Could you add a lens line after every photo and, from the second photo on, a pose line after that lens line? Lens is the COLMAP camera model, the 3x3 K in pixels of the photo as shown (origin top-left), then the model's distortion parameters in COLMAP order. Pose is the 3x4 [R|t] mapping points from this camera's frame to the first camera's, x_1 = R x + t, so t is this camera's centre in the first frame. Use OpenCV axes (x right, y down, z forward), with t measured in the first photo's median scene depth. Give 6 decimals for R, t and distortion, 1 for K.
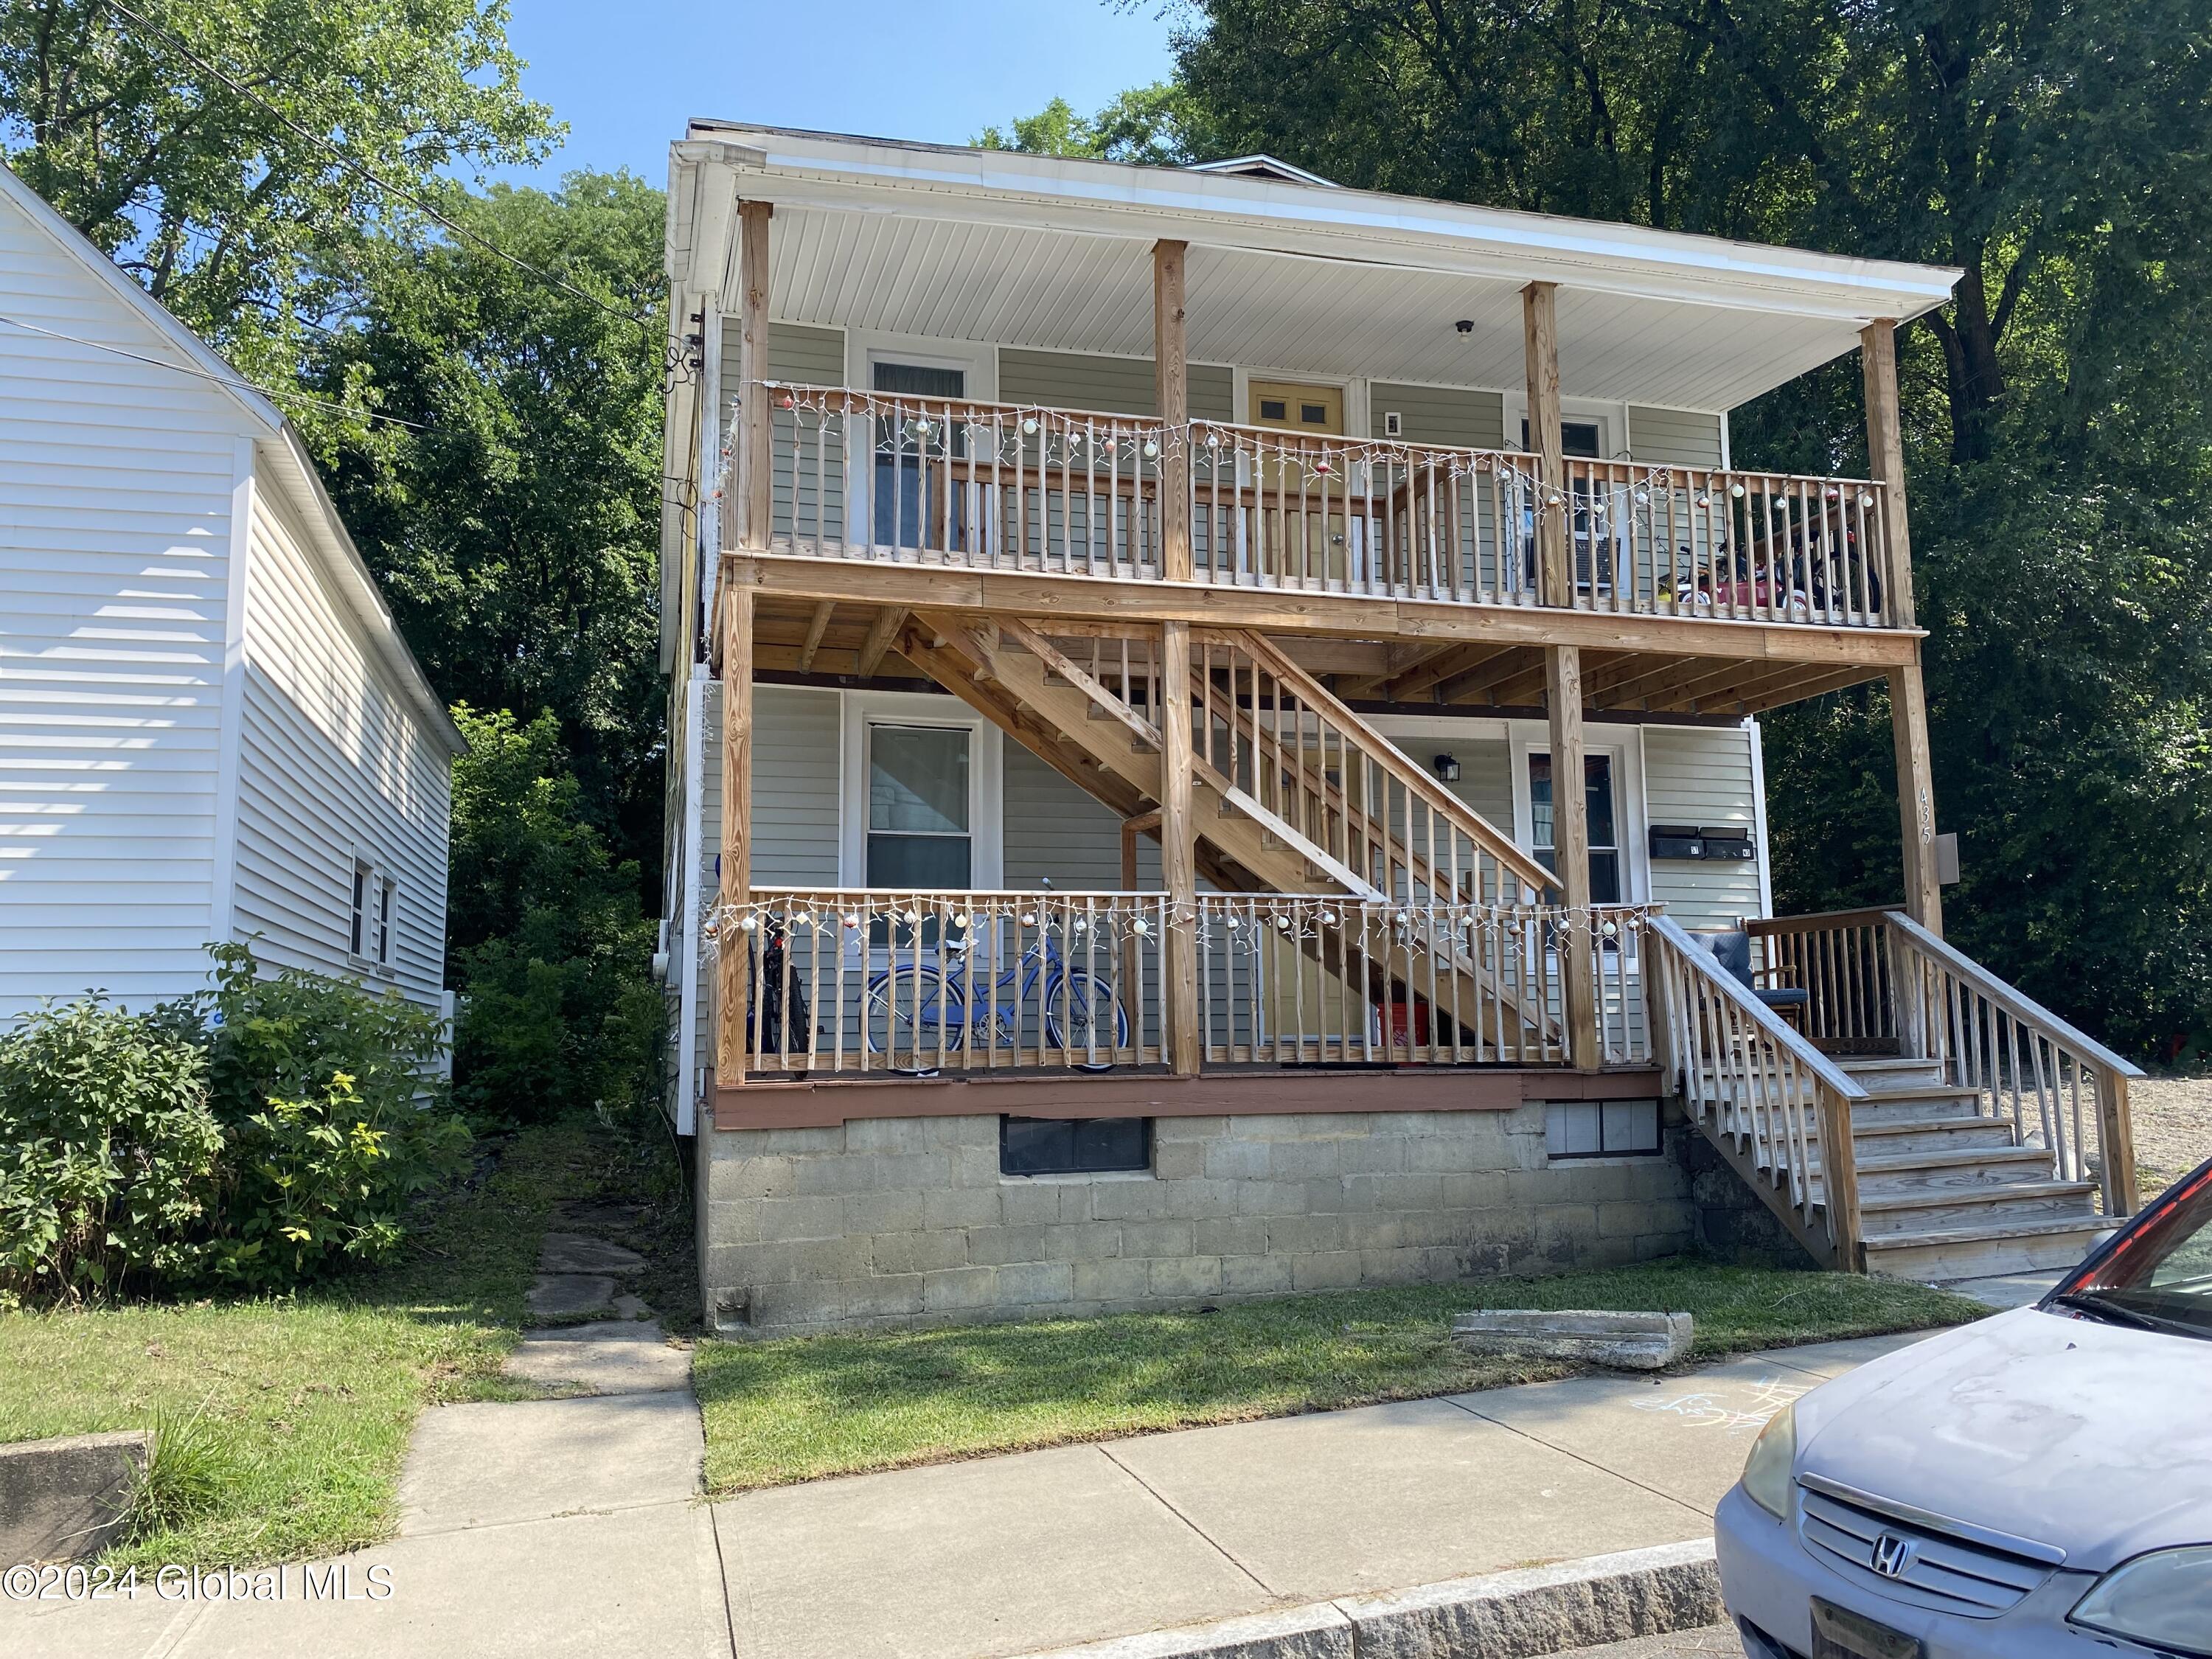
lens RADIAL K [[1688.0, 0, 1100.6], [0, 1688.0, 837.6], [0, 0, 1]] dist [0.123870, -0.288775]
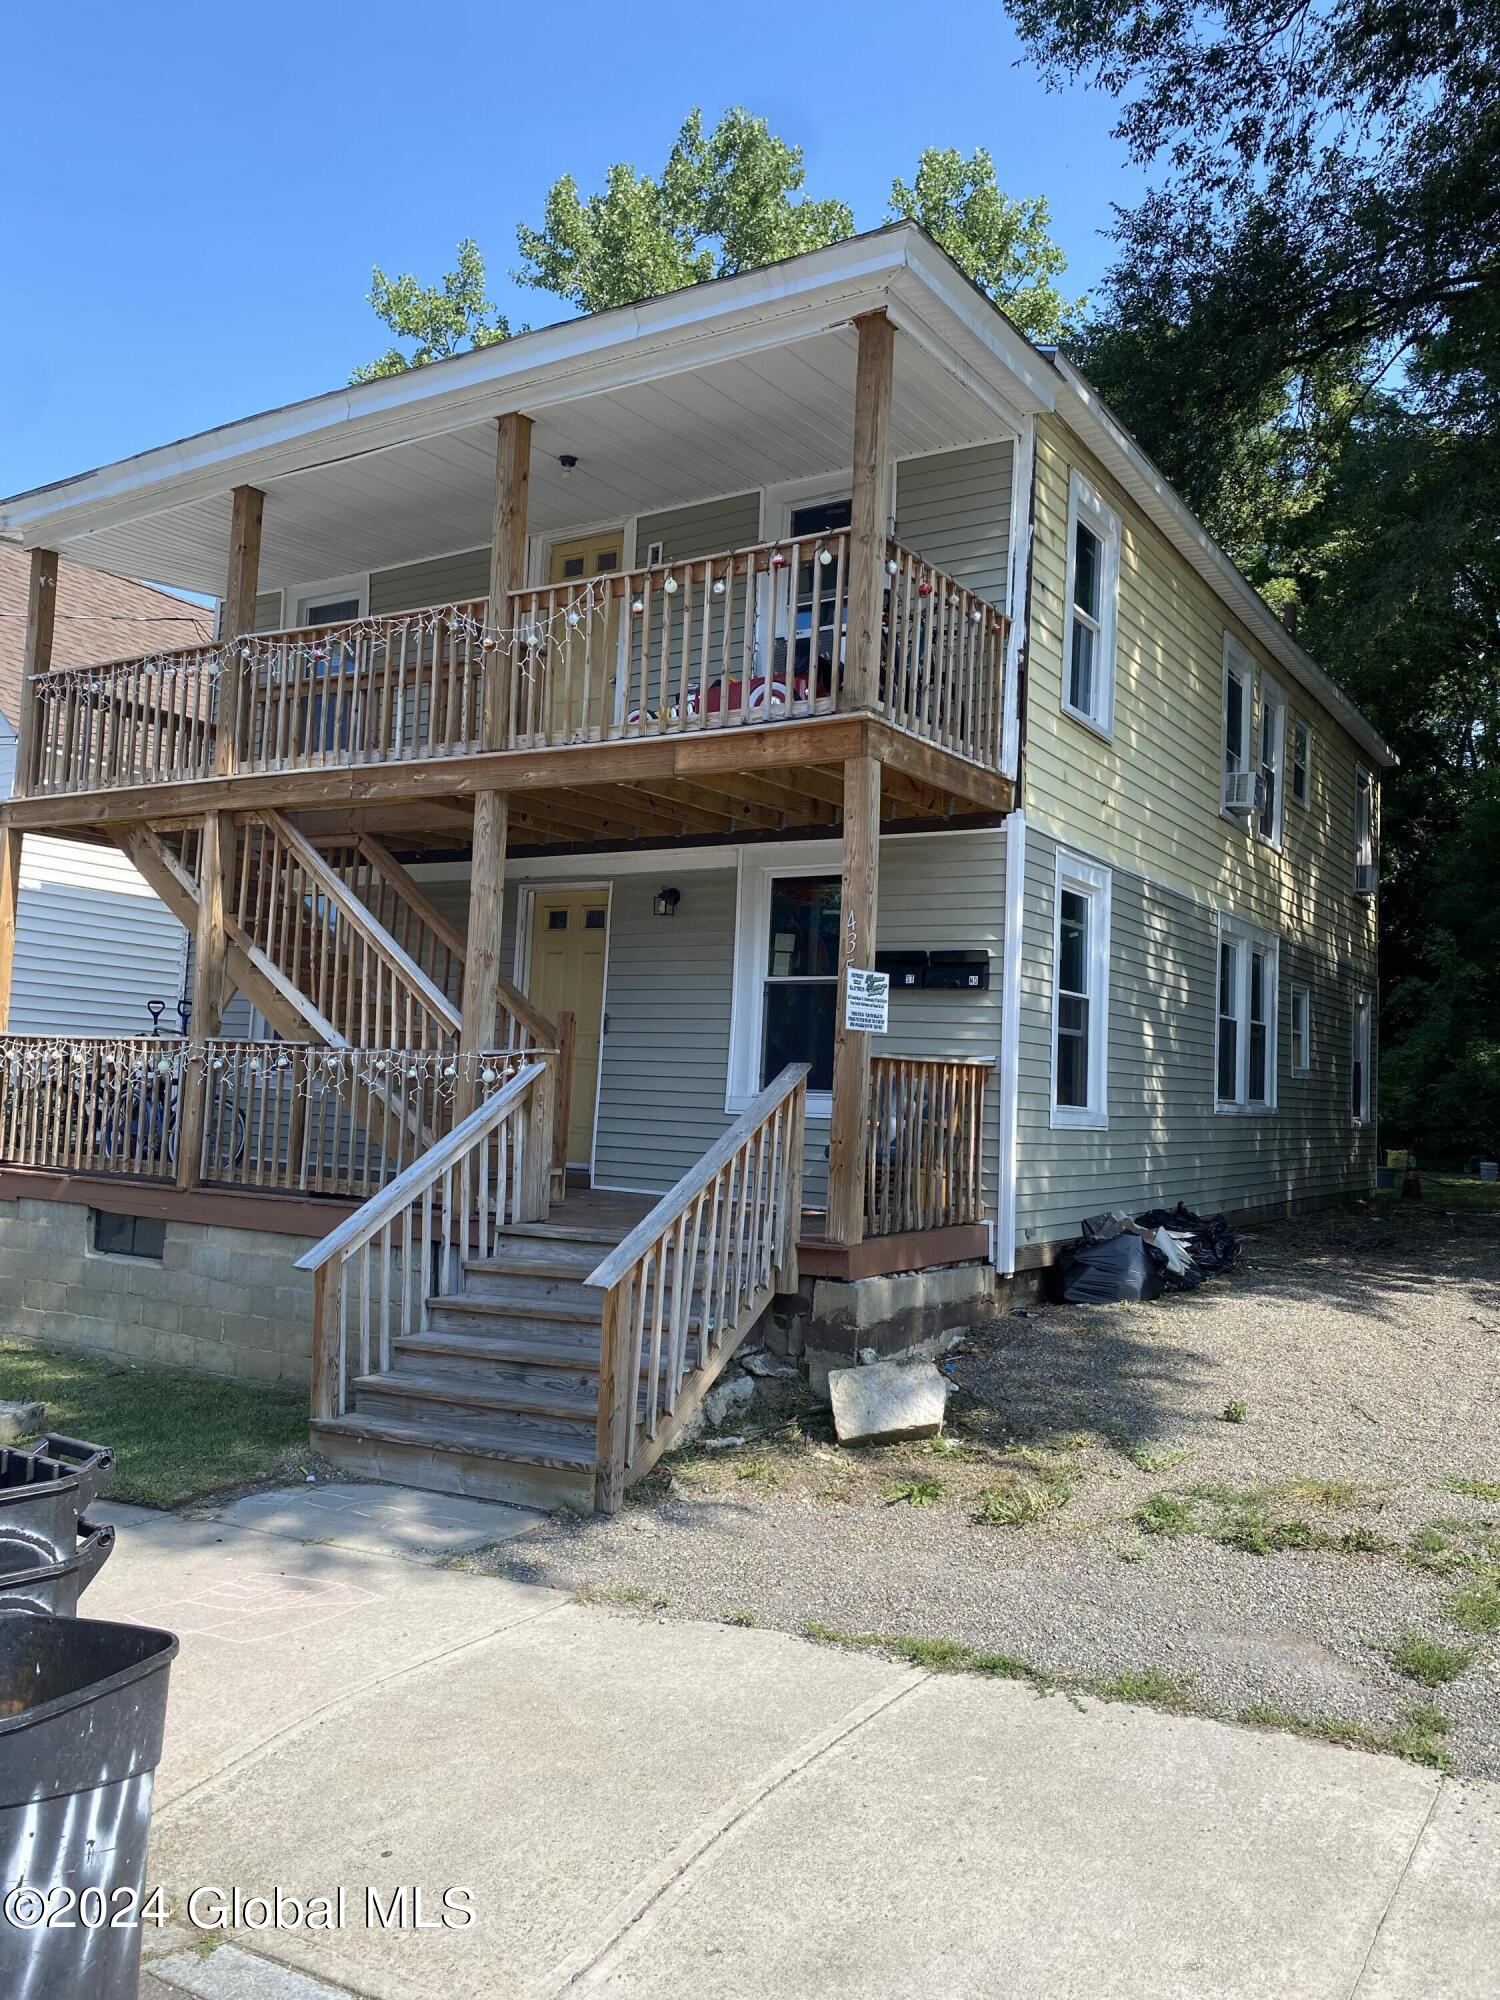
lens RADIAL K [[1526.2, 0, 751.4], [0, 1526.2, 992.5], [0, 0, 1]] dist [0.123870, -0.288775]
pose [[0.668048, -0.006574, -0.744089, 1.089309], [0.042189, 0.998687, 0.029054, -0.014798], [0.742921, -0.050801, 0.667448, 0.533909]]
